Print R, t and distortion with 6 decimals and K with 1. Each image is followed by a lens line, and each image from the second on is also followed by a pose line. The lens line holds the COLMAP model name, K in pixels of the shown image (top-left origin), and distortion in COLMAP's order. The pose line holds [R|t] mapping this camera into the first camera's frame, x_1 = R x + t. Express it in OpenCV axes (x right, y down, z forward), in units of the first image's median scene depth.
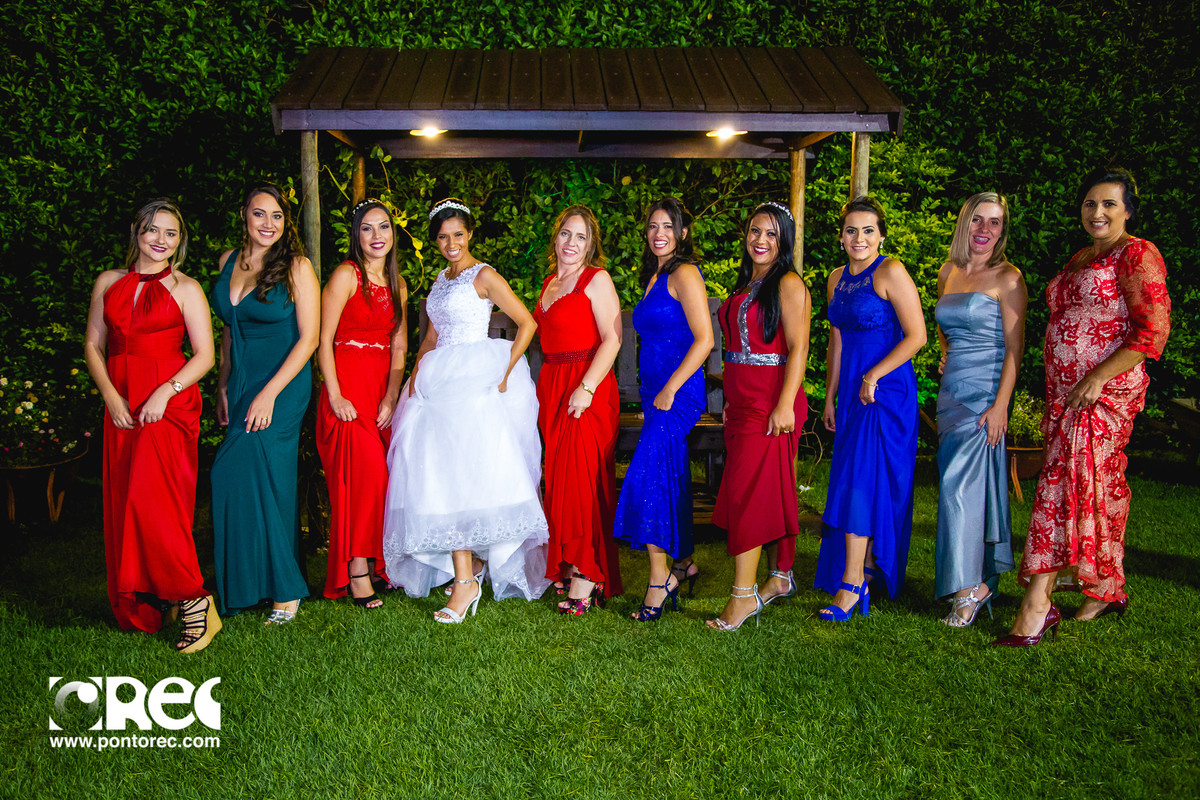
lens RADIAL K [[1100.2, 0, 560.9], [0, 1100.2, 421.9], [0, 0, 1]] dist [-0.051099, 0.098865]
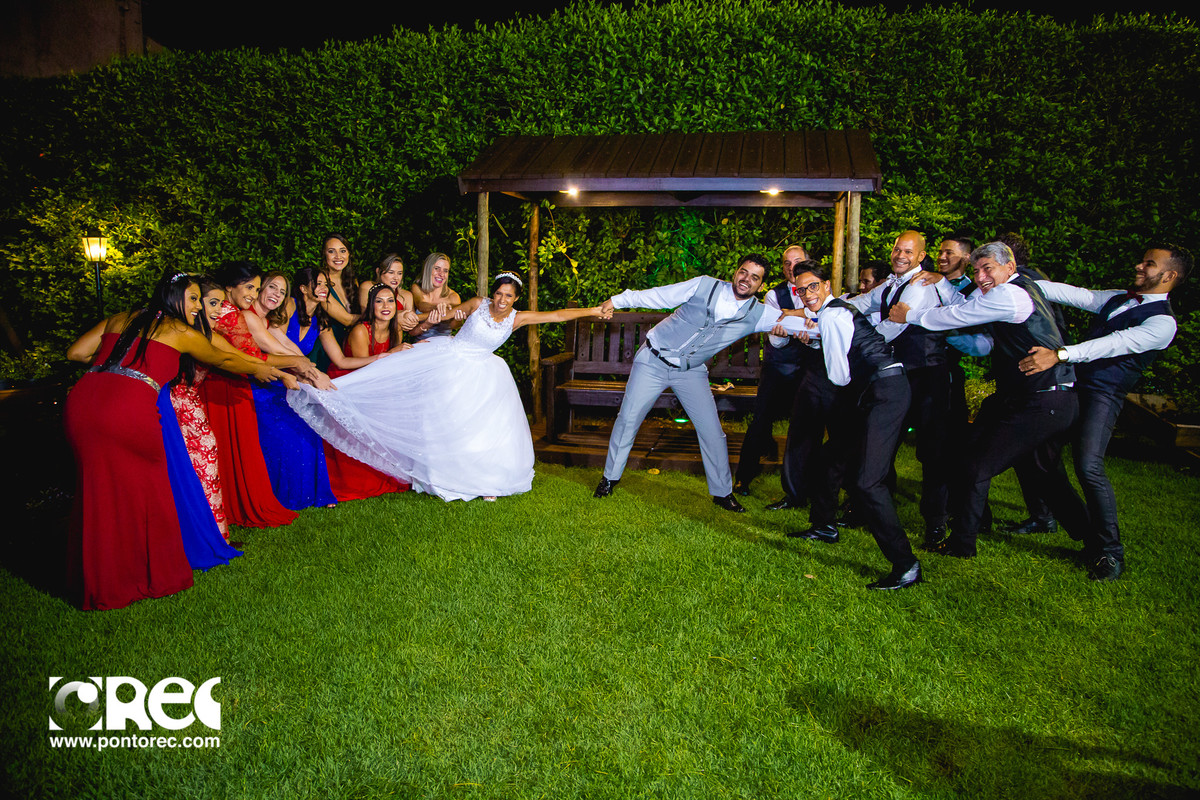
lens RADIAL K [[841.0, 0, 596.1], [0, 841.0, 401.3], [0, 0, 1]] dist [-0.120810, 0.075057]
pose [[0.972846, 0.048866, -0.226235, 0.163913], [-0.047962, 0.998804, 0.009495, 0.010148], [0.226429, 0.001614, 0.974026, -0.090546]]
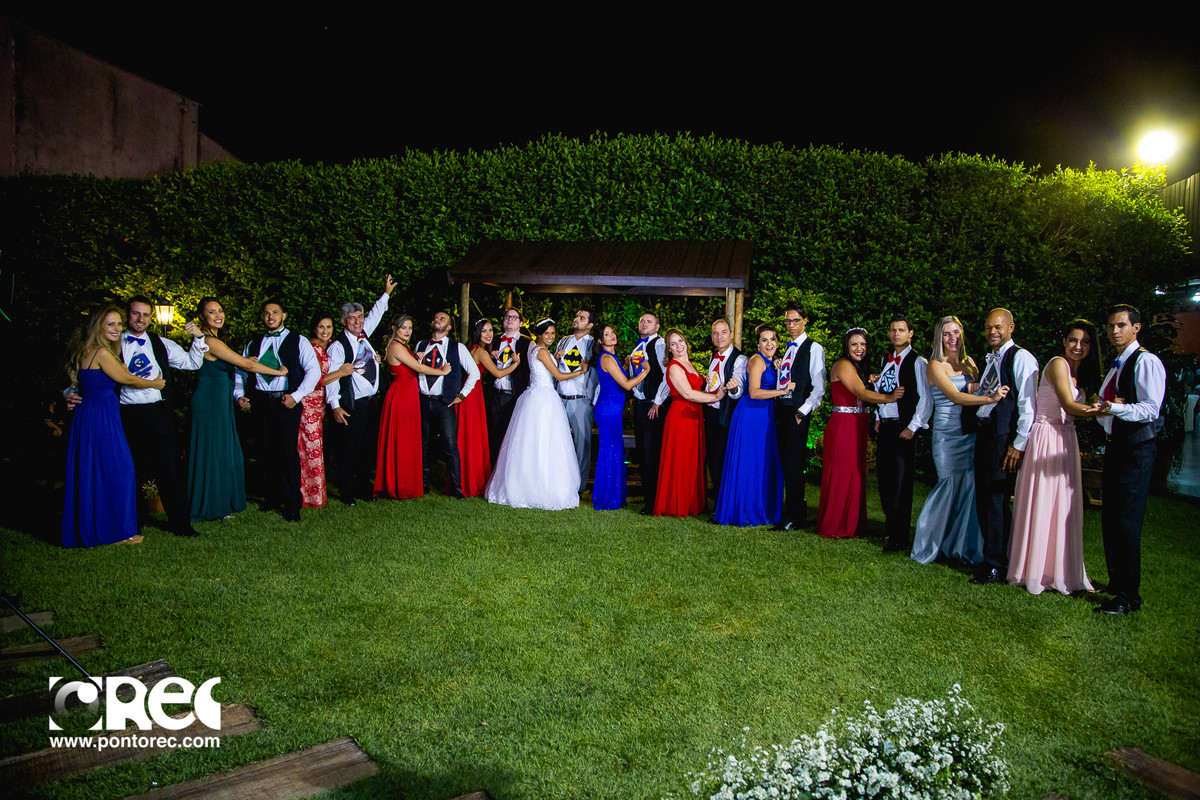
lens RADIAL K [[841.0, 0, 596.1], [0, 841.0, 401.3], [0, 0, 1]] dist [-0.120810, 0.075057]
pose [[0.968758, 0.051112, -0.242685, 0.327801], [-0.070680, 0.994852, -0.072616, 0.048590], [0.237725, 0.087501, 0.967383, -0.378046]]
